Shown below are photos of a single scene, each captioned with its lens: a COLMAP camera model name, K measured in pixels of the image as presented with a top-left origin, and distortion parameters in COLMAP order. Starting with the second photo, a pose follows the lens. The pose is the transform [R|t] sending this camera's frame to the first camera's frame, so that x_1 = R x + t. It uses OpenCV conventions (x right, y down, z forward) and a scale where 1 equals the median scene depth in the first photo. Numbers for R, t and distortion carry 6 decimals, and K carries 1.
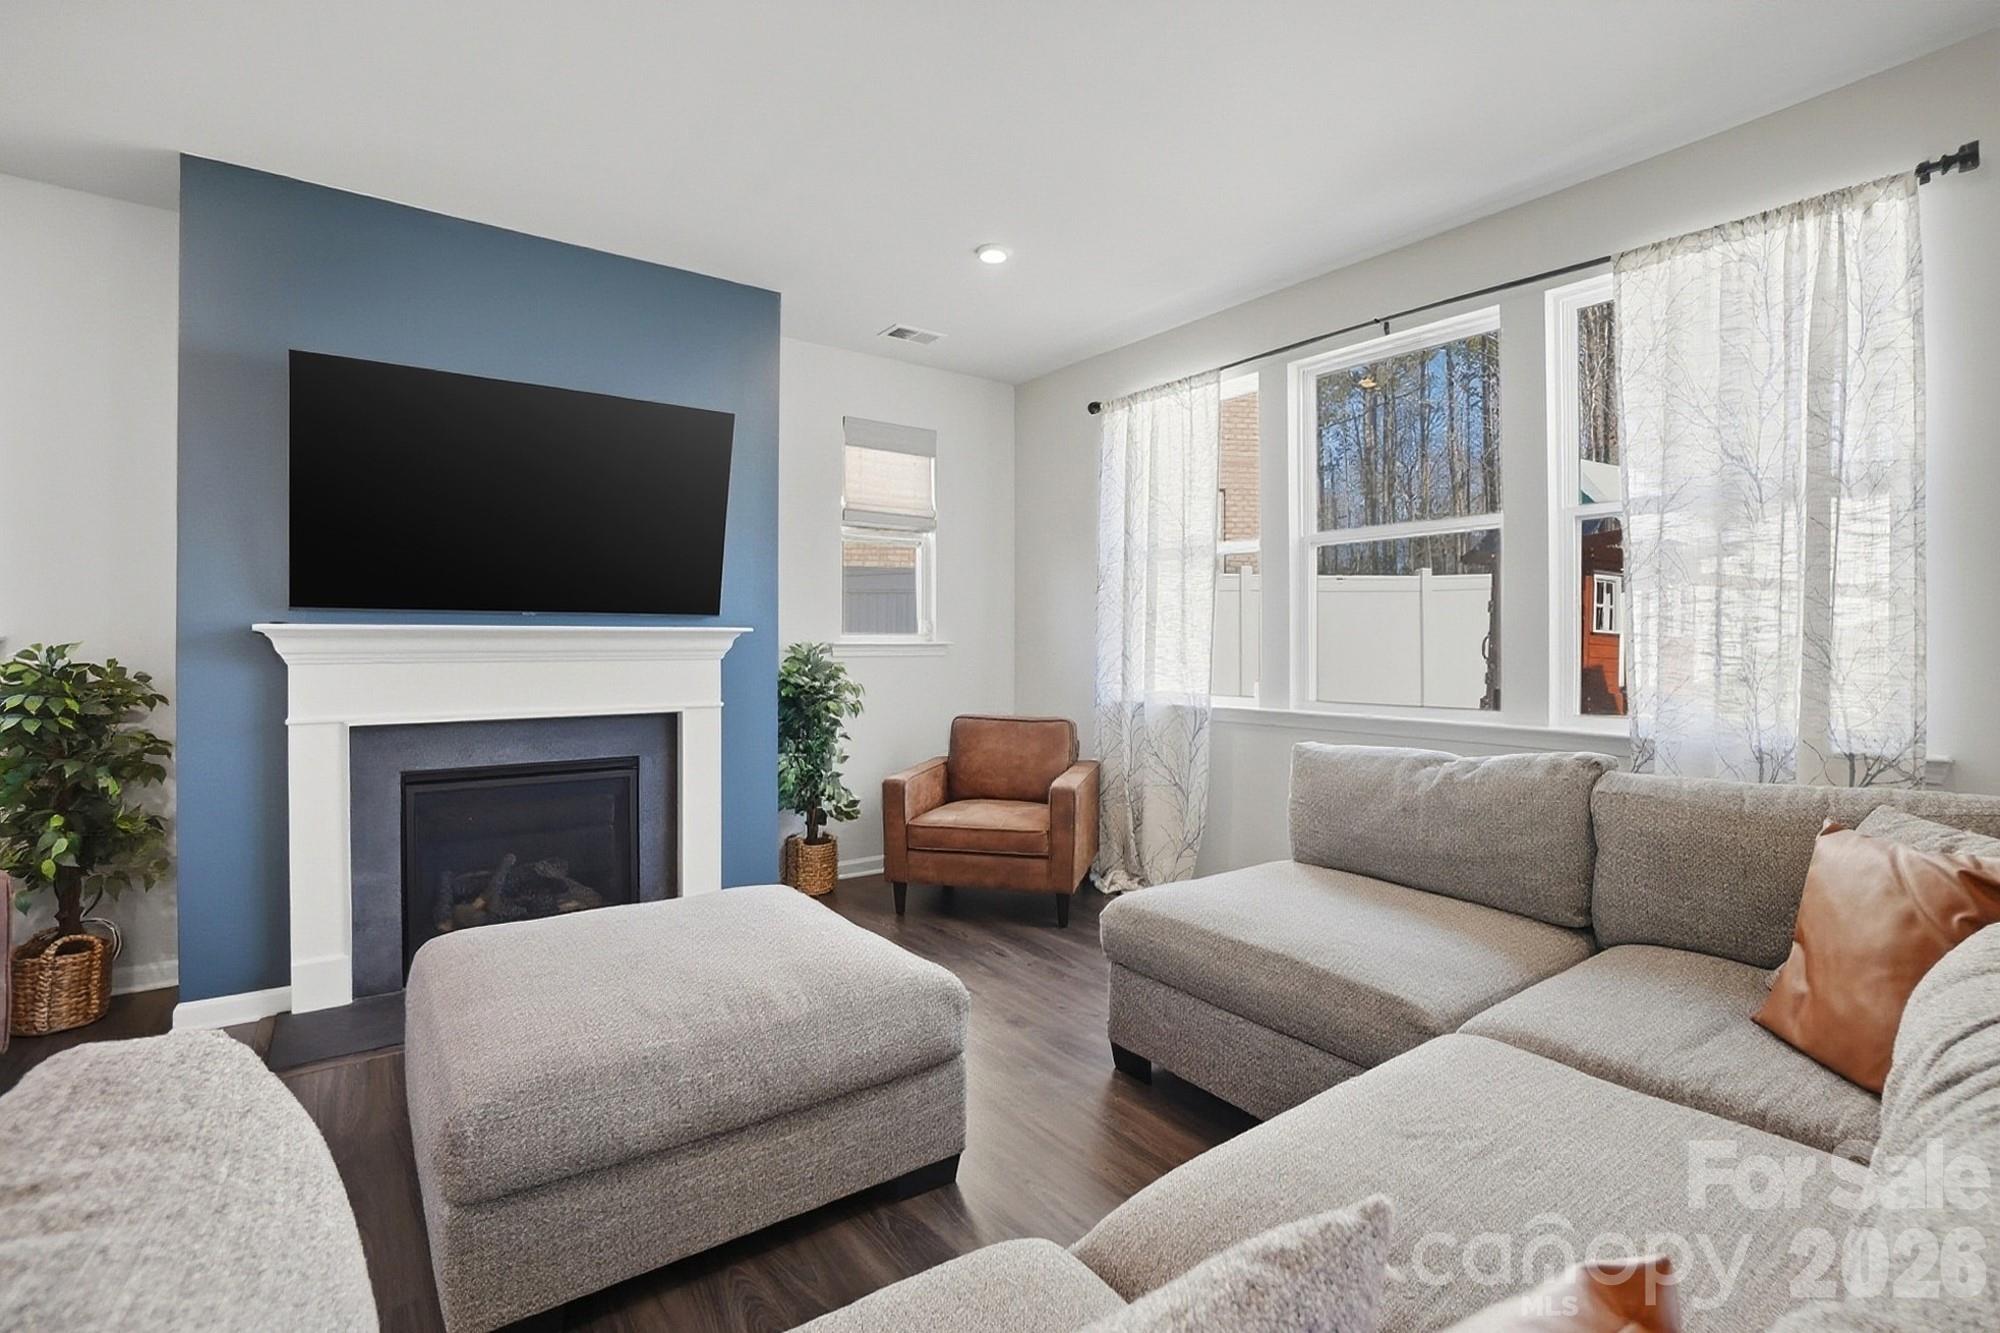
lens RADIAL K [[924.9, 0, 1004.5], [0, 924.9, 635.5], [0, 0, 1]] dist [-0.000209, 0.000336]
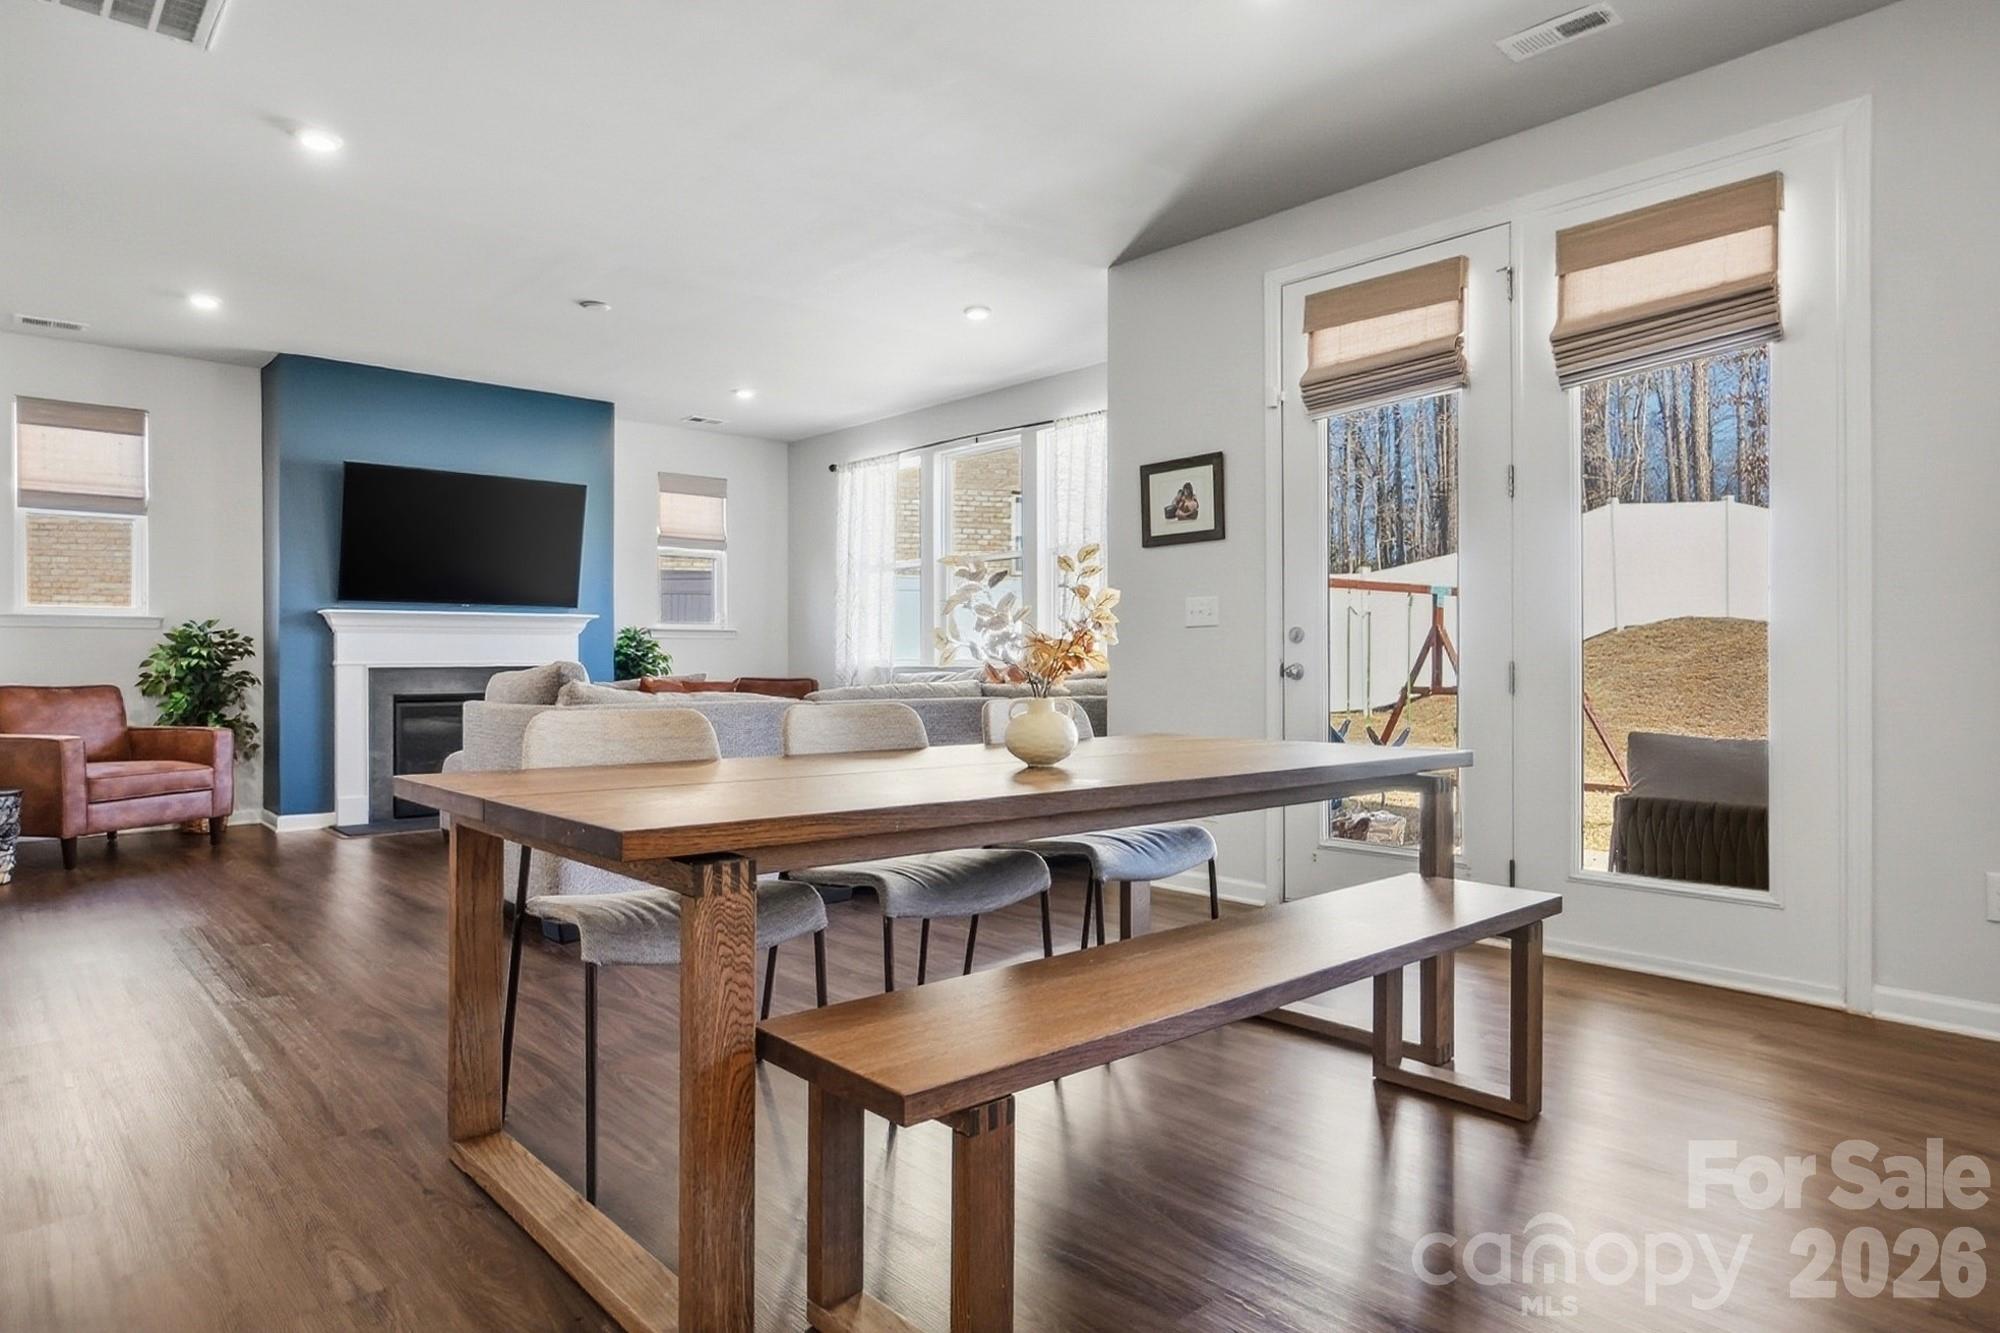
lens RADIAL K [[1196.4, 0, 1007.2], [0, 1196.4, 655.9], [0, 0, 1]] dist [0.023852, -0.000097]
pose [[0.995894, -0.004242, 0.090422, 0.234436], [0.003919, 0.999985, 0.003758, 0.054702], [-0.090437, -0.003389, 0.995896, -1.083813]]
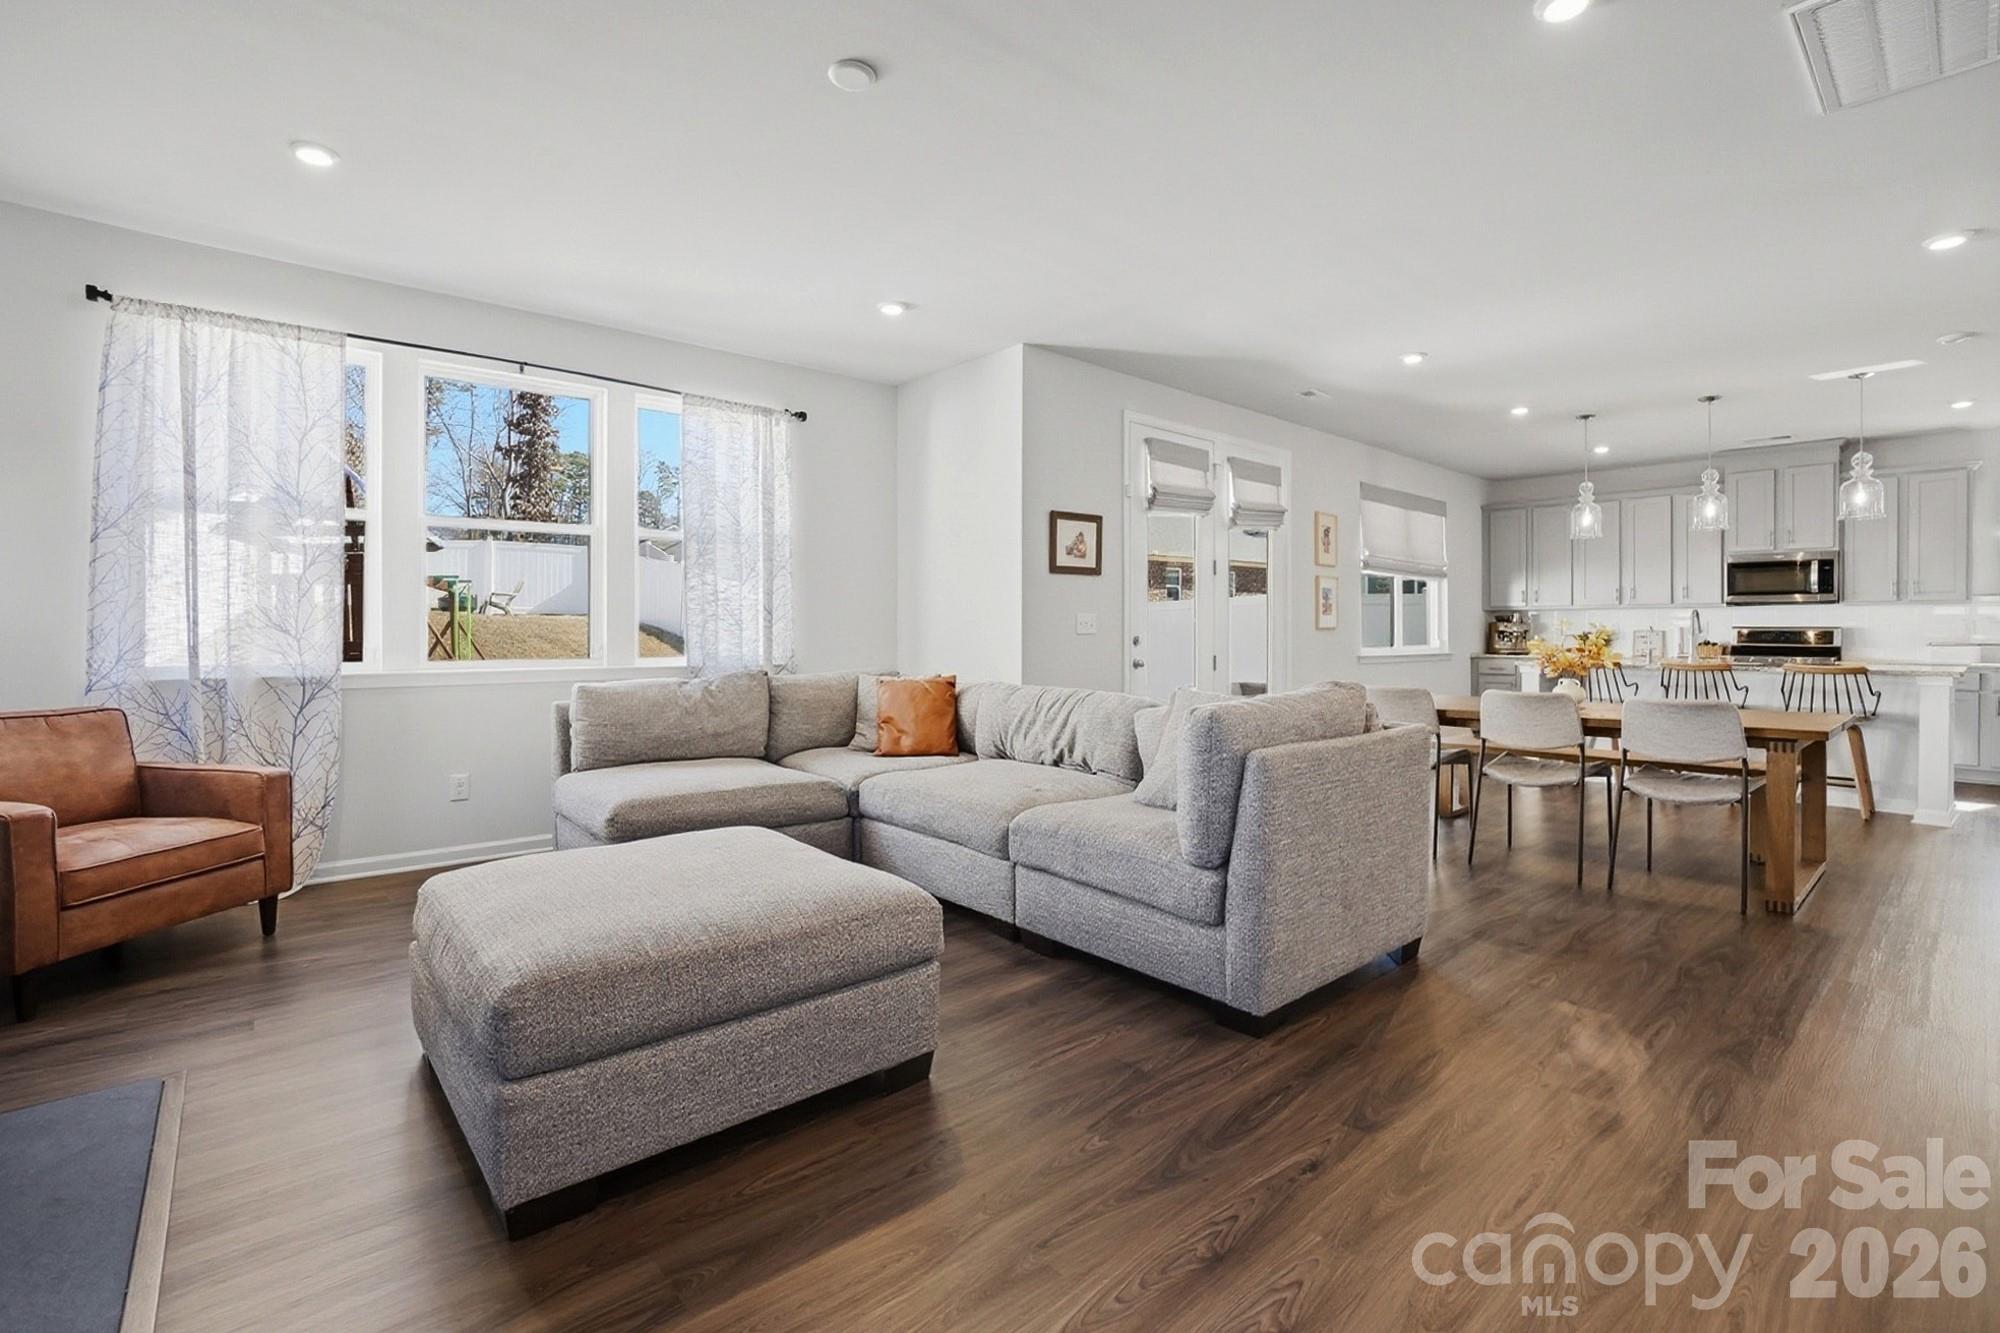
lens RADIAL K [[897.1, 0, 1006.0], [0, 897.1, 641.7], [0, 0, 1]] dist [-0.030205, 0.000258]
pose [[-0.076678, -0.013224, 0.996968, -0.776180], [-0.008577, 0.999884, 0.012603, 0.024627], [-0.997019, -0.007585, -0.076782, 0.366965]]
